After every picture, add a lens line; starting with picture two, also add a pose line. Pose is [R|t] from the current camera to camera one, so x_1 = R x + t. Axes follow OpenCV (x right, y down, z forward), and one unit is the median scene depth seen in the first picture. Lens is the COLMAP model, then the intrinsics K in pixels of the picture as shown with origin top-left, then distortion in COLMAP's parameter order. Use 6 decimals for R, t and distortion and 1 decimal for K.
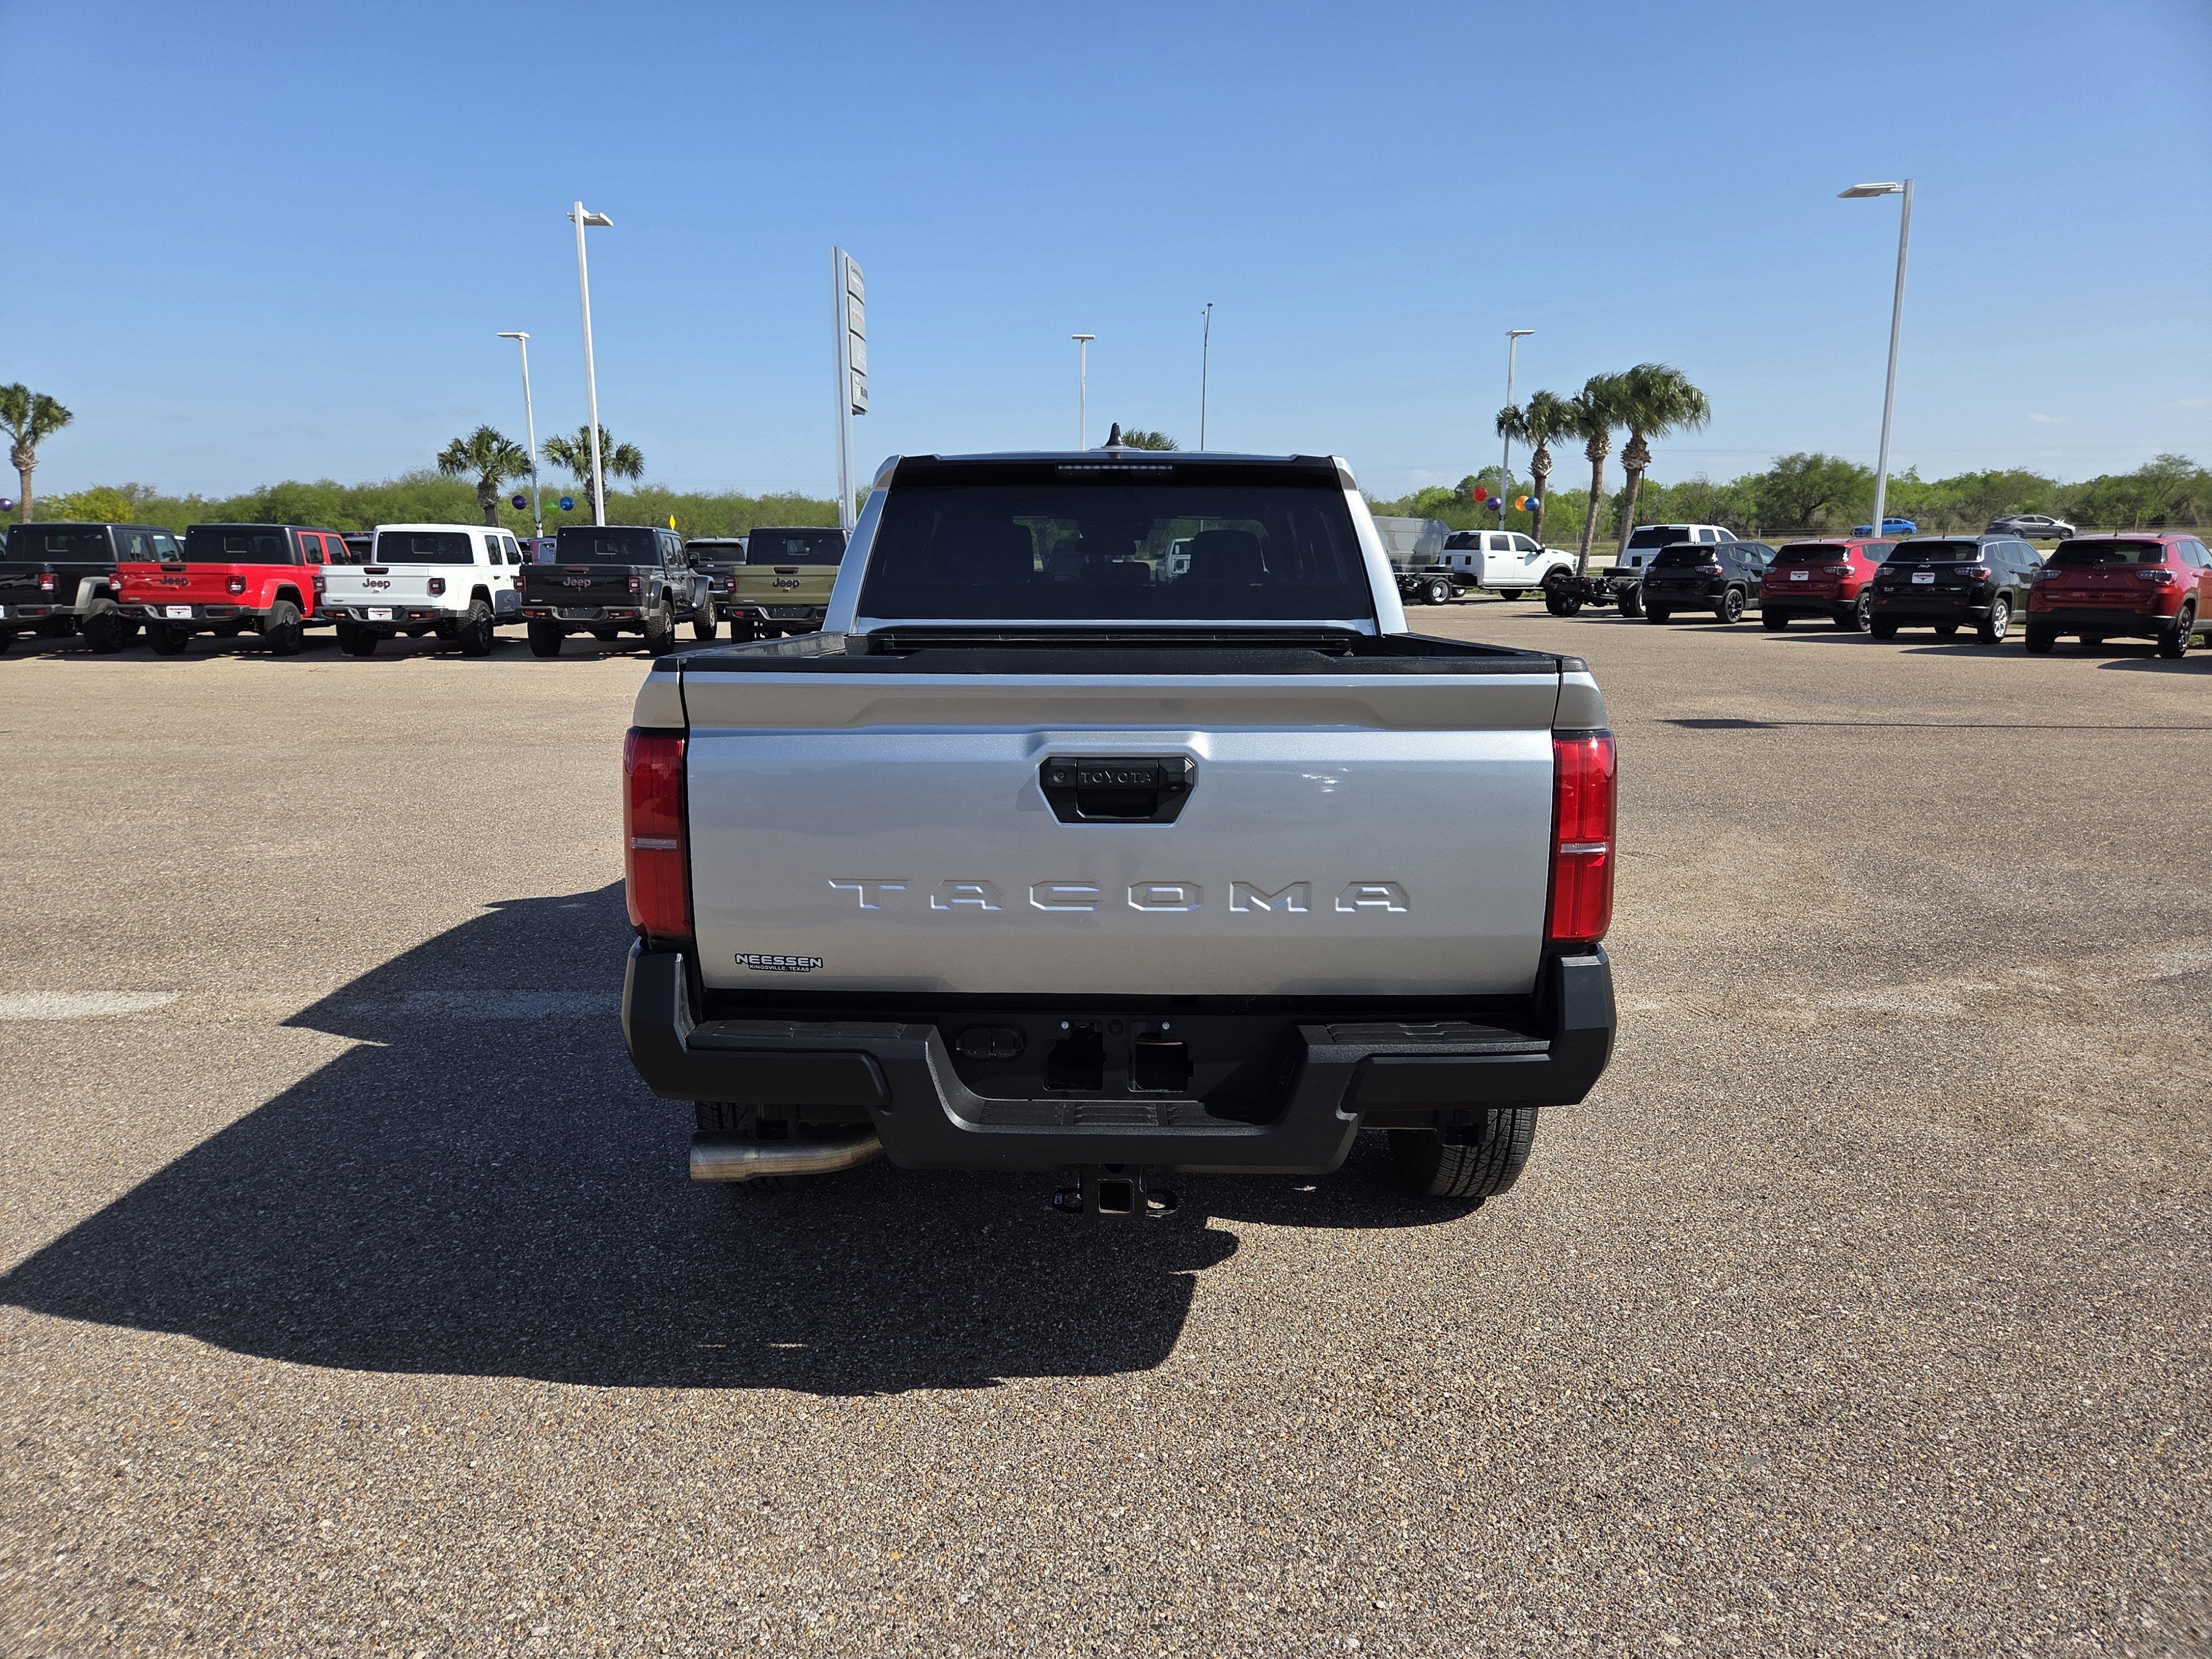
lens RADIAL K [[1481.6, 0, 1081.7], [0, 1481.6, 842.6], [0, 0, 1]] dist [0.064393, -0.054307]
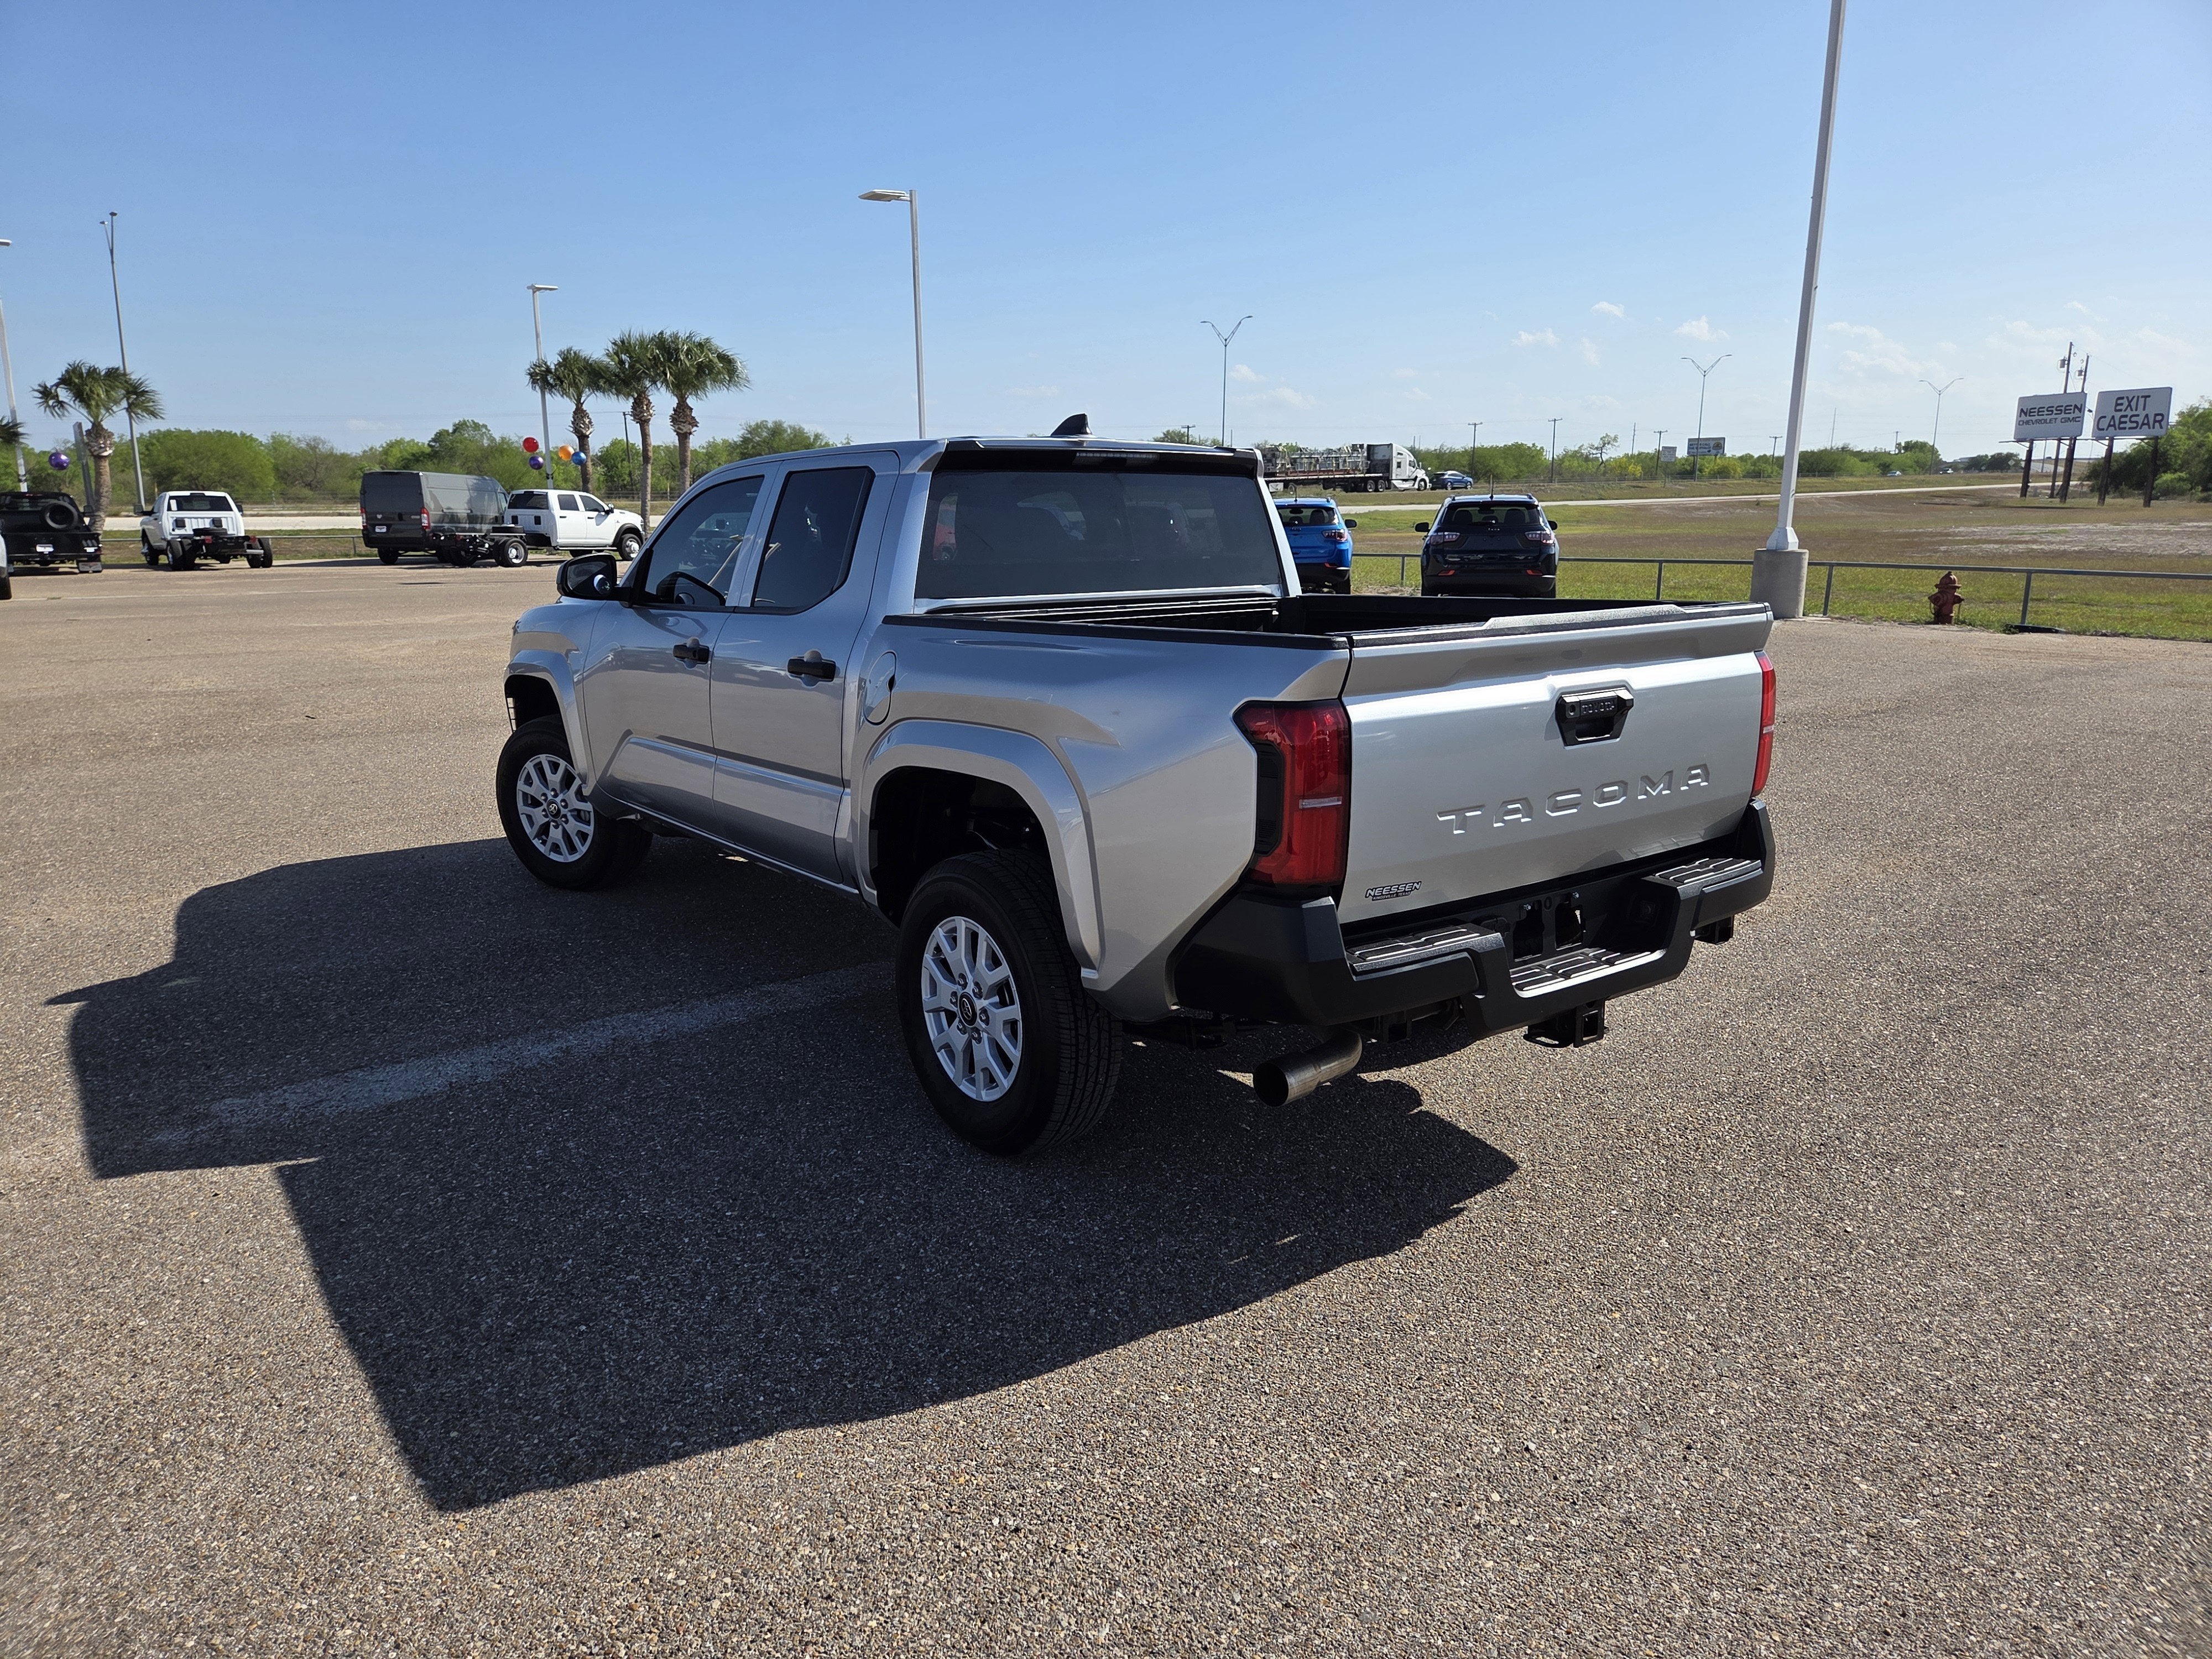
lens RADIAL K [[1481.6, 0, 1086.4], [0, 1481.6, 817.7], [0, 0, 1]] dist [0.064393, -0.054307]
pose [[0.791346, -0.127900, 0.597841, -0.141965], [0.121236, 0.991282, 0.051595, -0.008738], [-0.599228, 0.031651, 0.799953, 0.026094]]
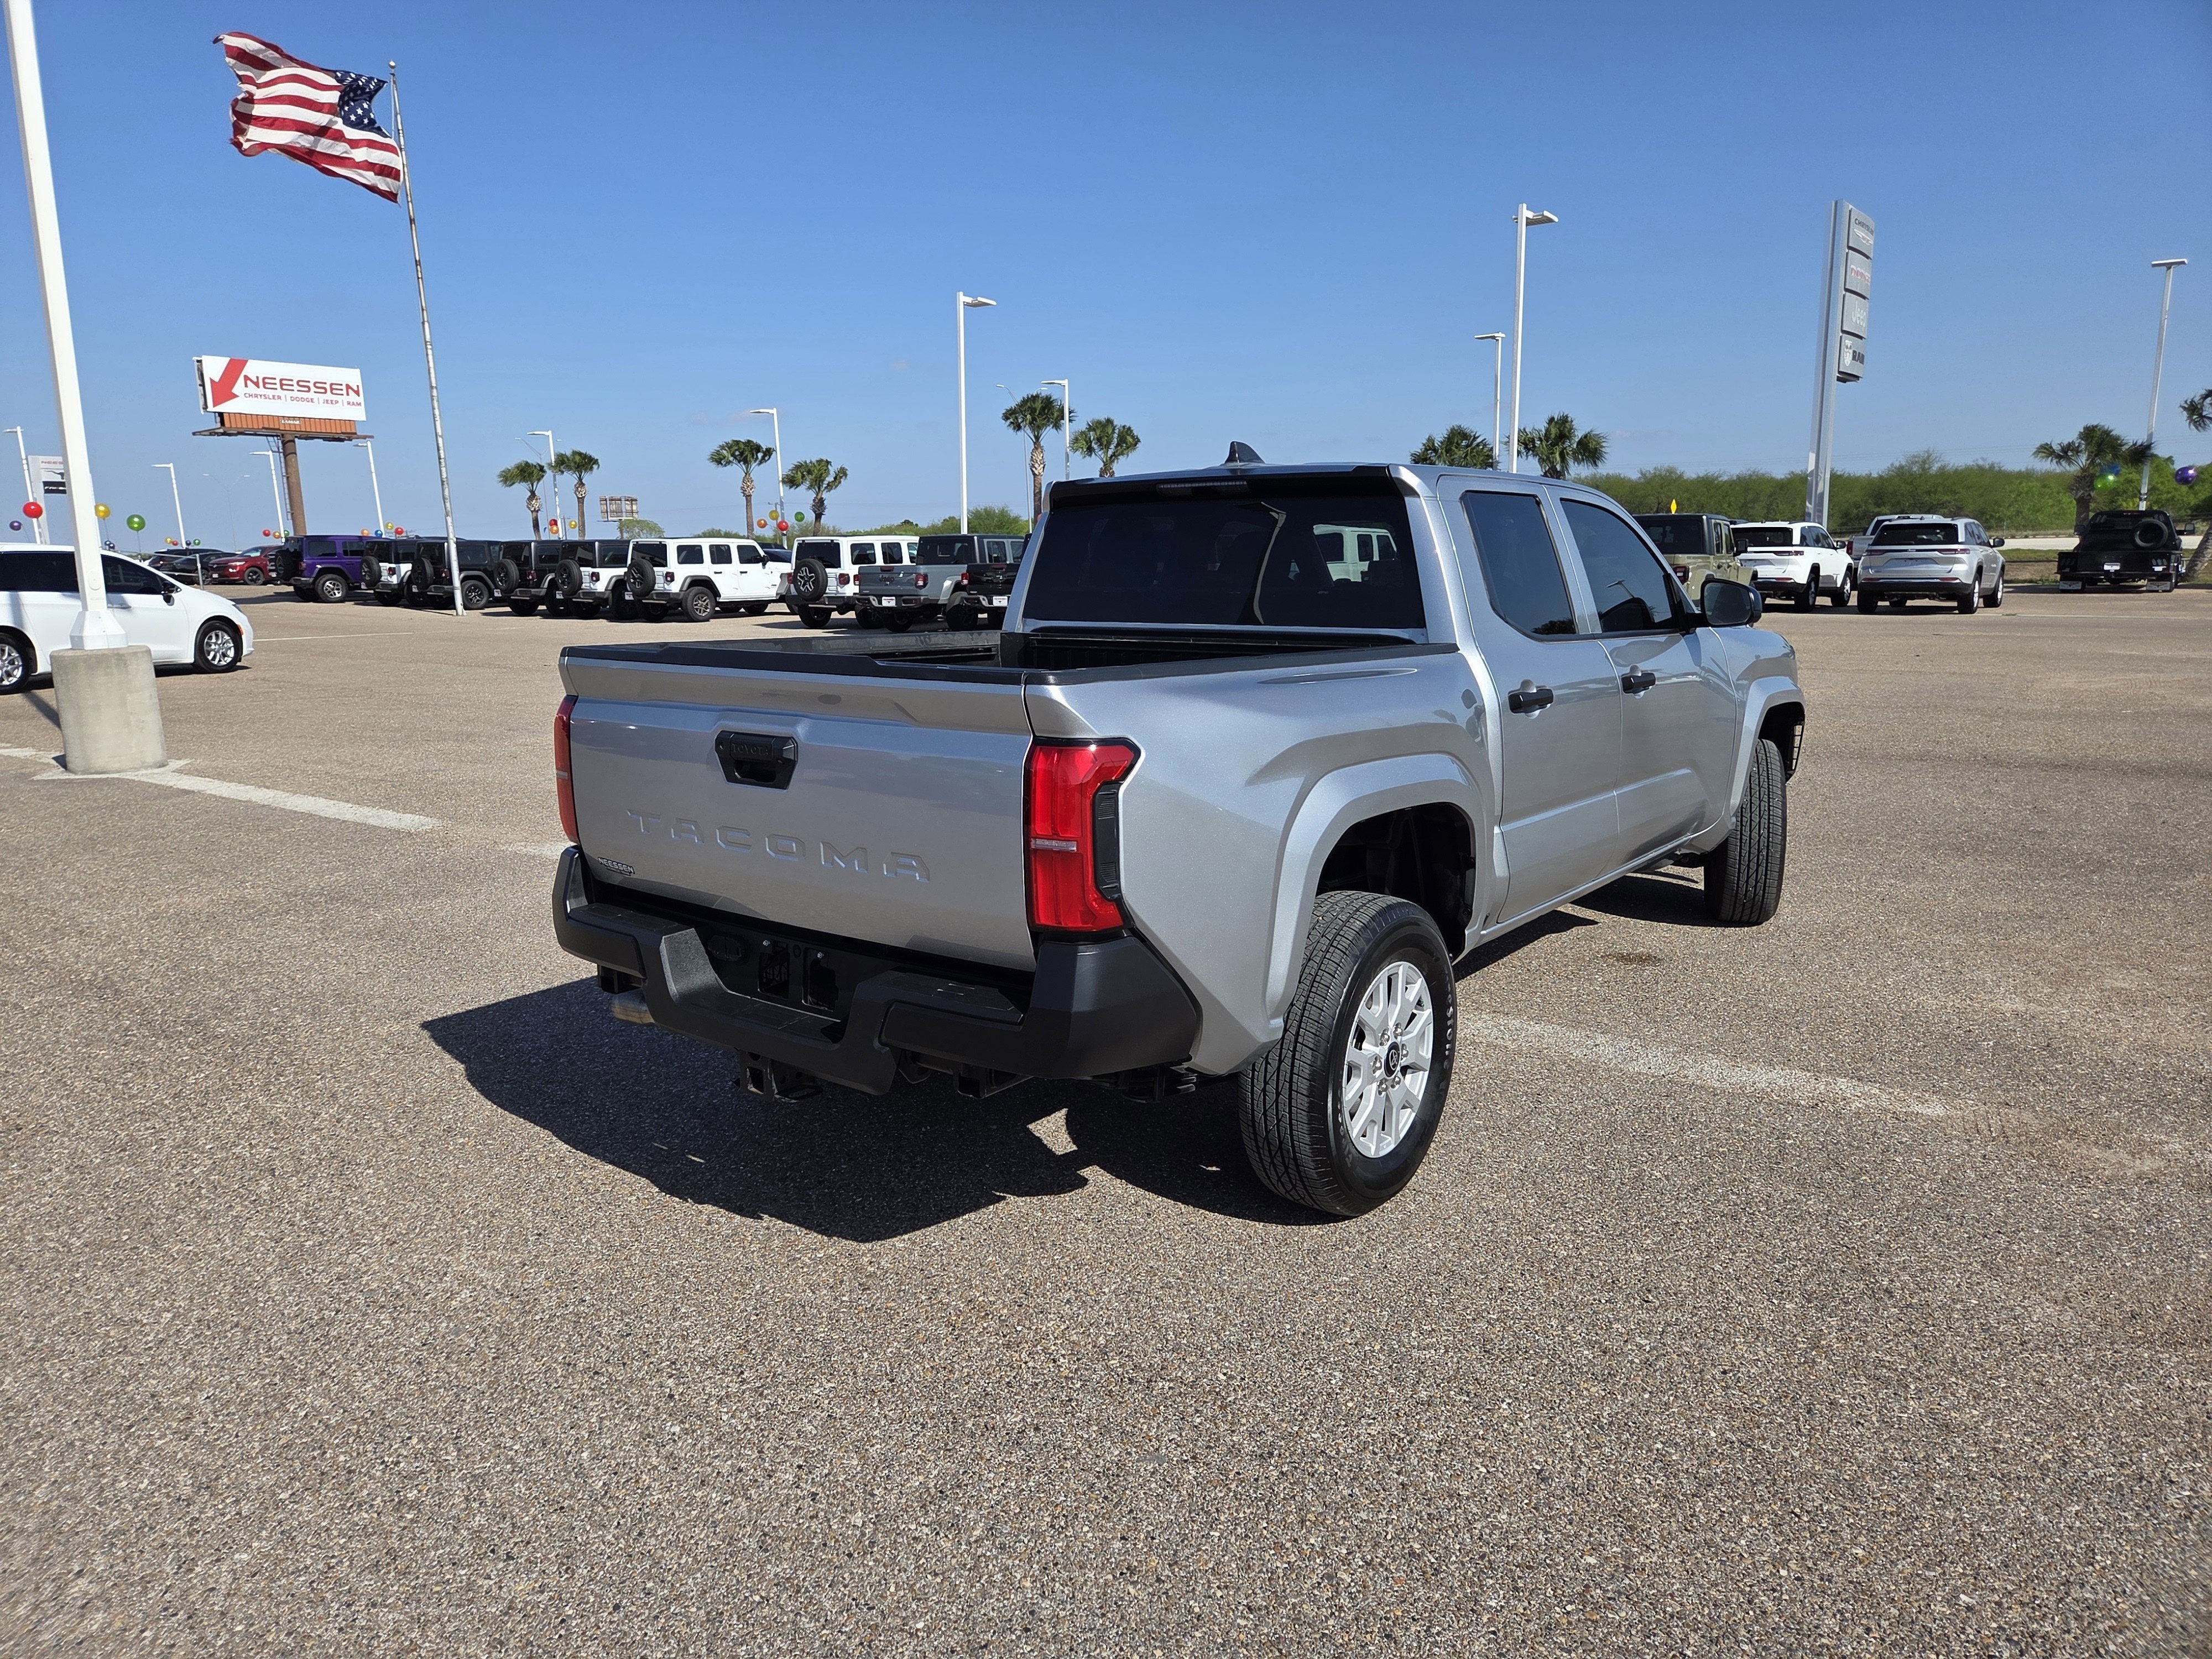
lens RADIAL K [[1481.6, 0, 1086.0], [0, 1481.6, 822.8], [0, 0, 1]] dist [0.064393, -0.054307]
pose [[0.796220, 0.099111, -0.596834, 0.127441], [-0.101793, 0.994373, 0.029327, -0.006004], [0.596382, 0.037403, 0.801829, 0.017870]]
